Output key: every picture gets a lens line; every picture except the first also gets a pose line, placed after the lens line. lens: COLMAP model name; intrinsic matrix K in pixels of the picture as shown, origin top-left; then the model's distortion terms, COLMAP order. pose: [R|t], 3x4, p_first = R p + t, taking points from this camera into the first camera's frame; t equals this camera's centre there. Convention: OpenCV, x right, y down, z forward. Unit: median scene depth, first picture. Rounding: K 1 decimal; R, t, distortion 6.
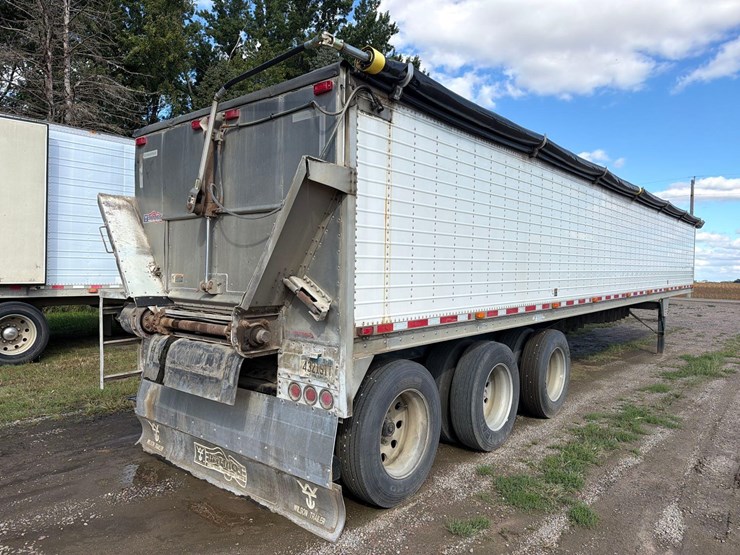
lens RADIAL K [[512.2, 0, 359.3], [0, 512.2, 279.5], [0, 0, 1]] dist [0.102605, -0.139547]
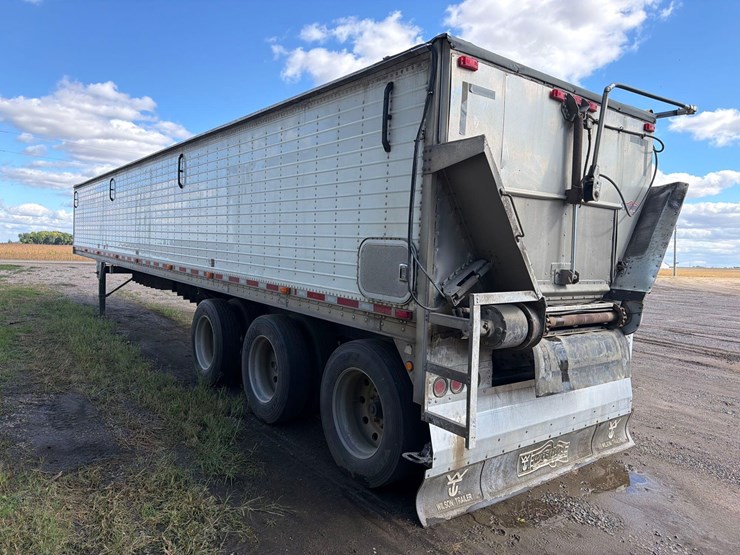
lens RADIAL K [[512.2, 0, 359.3], [0, 512.2, 279.5], [0, 0, 1]] dist [0.102605, -0.139547]
pose [[0.224666, -0.063277, 0.972379, -1.362876], [-0.014636, 0.997558, 0.068298, -0.042844], [-0.974326, -0.029576, 0.223191, 1.209284]]
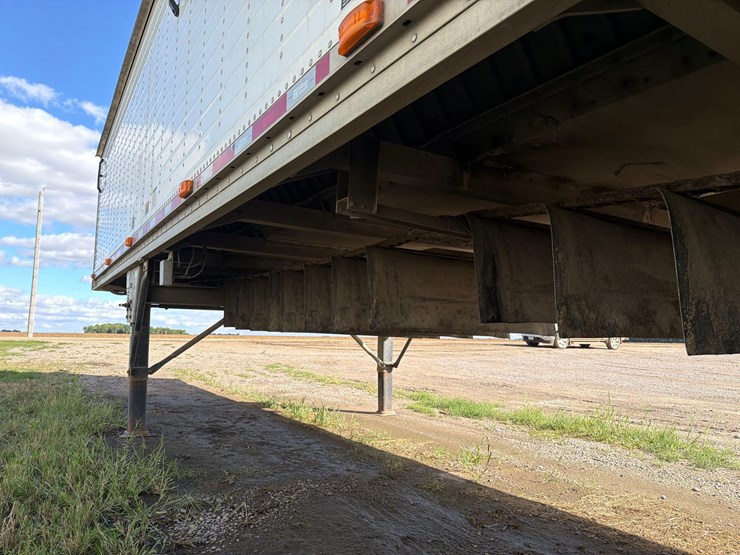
lens RADIAL K [[512.2, 0, 359.3], [0, 512.2, 279.5], [0, 0, 1]] dist [0.102605, -0.139547]
pose [[0.313205, 0.073928, 0.946804, 0.582176], [0.022168, 0.996125, -0.085112, 0.219264], [-0.949427, 0.047646, 0.310352, 2.750031]]
